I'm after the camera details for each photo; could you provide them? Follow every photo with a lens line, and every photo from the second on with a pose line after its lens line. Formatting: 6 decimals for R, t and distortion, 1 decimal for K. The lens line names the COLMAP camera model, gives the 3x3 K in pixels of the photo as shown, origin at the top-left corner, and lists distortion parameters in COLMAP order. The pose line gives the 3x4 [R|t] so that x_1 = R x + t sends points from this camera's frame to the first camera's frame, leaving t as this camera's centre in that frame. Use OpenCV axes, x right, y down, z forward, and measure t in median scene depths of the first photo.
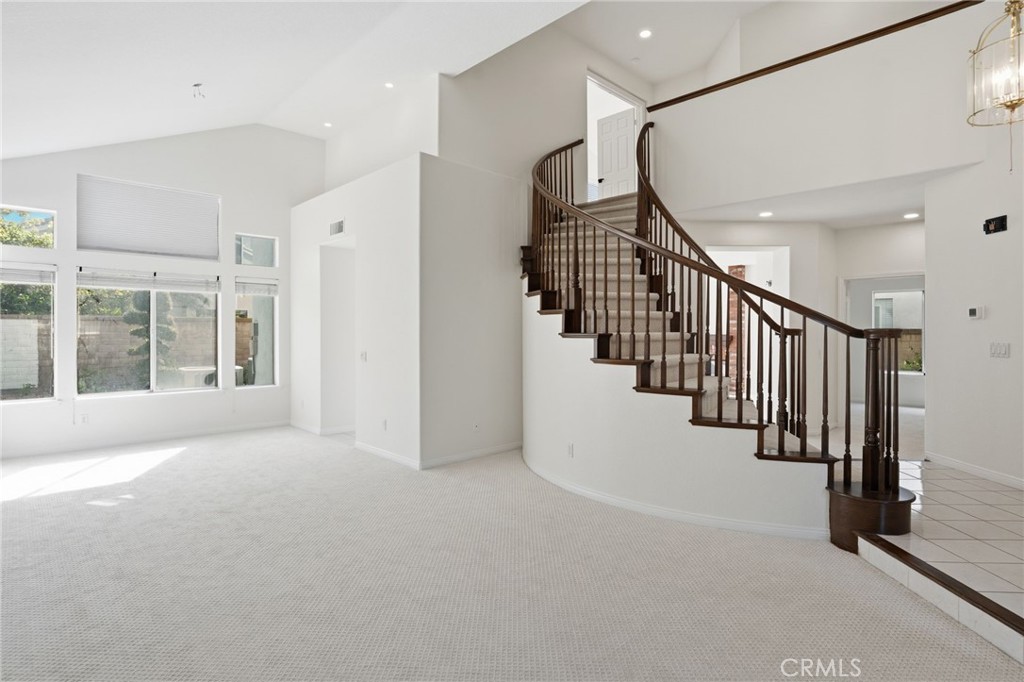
lens RADIAL K [[525.6, 0, 497.5], [0, 525.6, 332.5], [0, 0, 1]] dist [-0.055256, 0.038212]
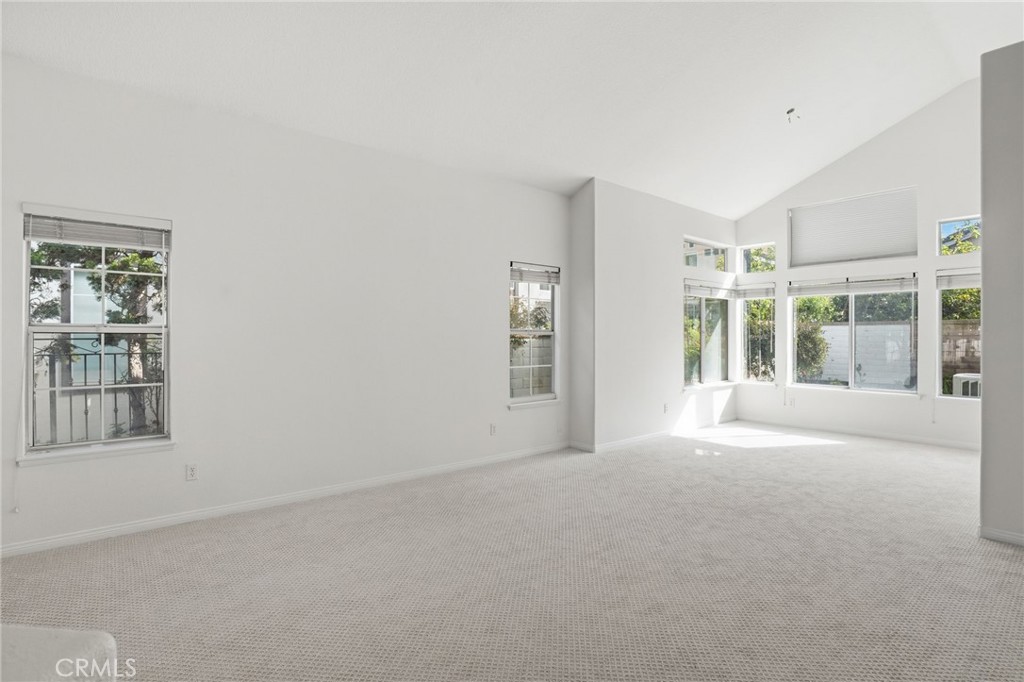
lens RADIAL K [[496.4, 0, 512.0], [0, 496.4, 341.0], [0, 0, 1]] dist [-0.023367, 0.000189]
pose [[-0.060454, 0.008546, -0.998134, 0.419488], [-0.006225, 0.999941, 0.008939, 0.011271], [0.998152, 0.006753, -0.060397, 0.375543]]
